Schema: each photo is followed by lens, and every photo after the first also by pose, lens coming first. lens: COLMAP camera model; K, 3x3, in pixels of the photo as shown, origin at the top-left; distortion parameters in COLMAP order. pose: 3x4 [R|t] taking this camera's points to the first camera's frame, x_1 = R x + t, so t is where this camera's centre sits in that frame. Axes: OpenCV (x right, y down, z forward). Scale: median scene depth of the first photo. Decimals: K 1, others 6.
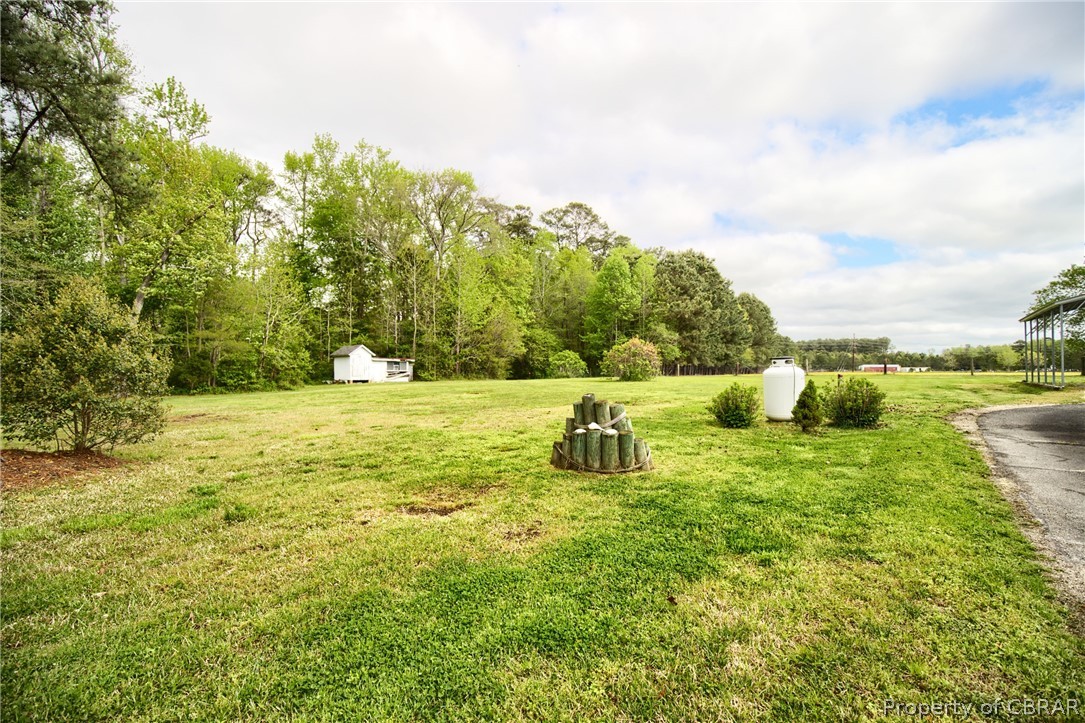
lens RADIAL K [[503.6, 0, 542.5], [0, 503.6, 361.5], [0, 0, 1]] dist [-0.001208, -0.000238]
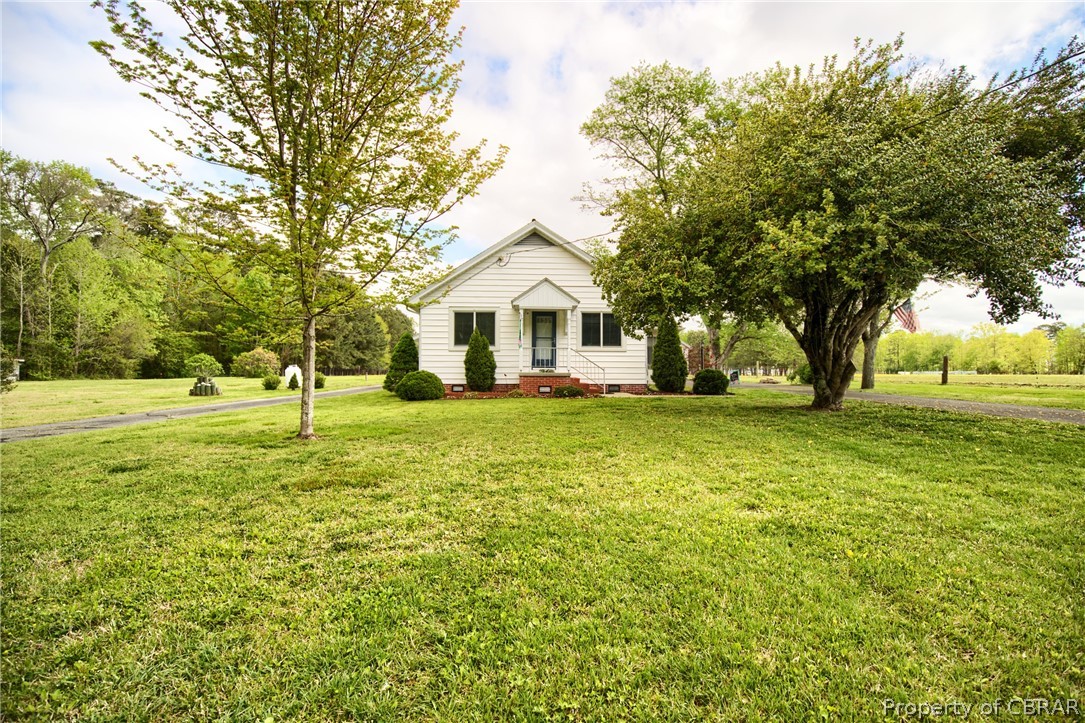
lens RADIAL K [[503.6, 0, 542.5], [0, 503.6, 361.5], [0, 0, 1]] dist [-0.001208, -0.000238]
pose [[0.804958, 0.015220, 0.593137, -0.008468], [-0.012555, 0.999884, -0.008617, -0.003235], [-0.593199, -0.000511, 0.805056, -0.334194]]
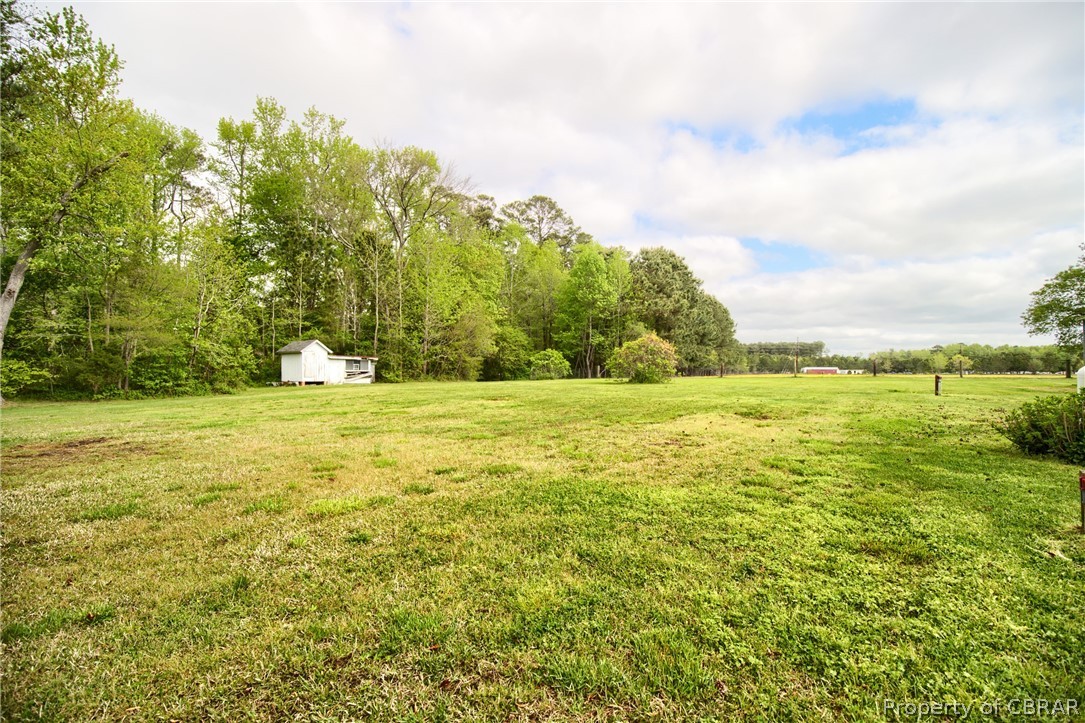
lens RADIAL K [[507.7, 0, 542.5], [0, 507.7, 361.5], [0, 0, 1]] dist [-0.002617, 0.007262]
pose [[0.994591, 0.006414, 0.103669, -0.046718], [-0.006199, 0.999978, -0.002393, 0.001976], [-0.103682, 0.001737, 0.994609, 0.074576]]
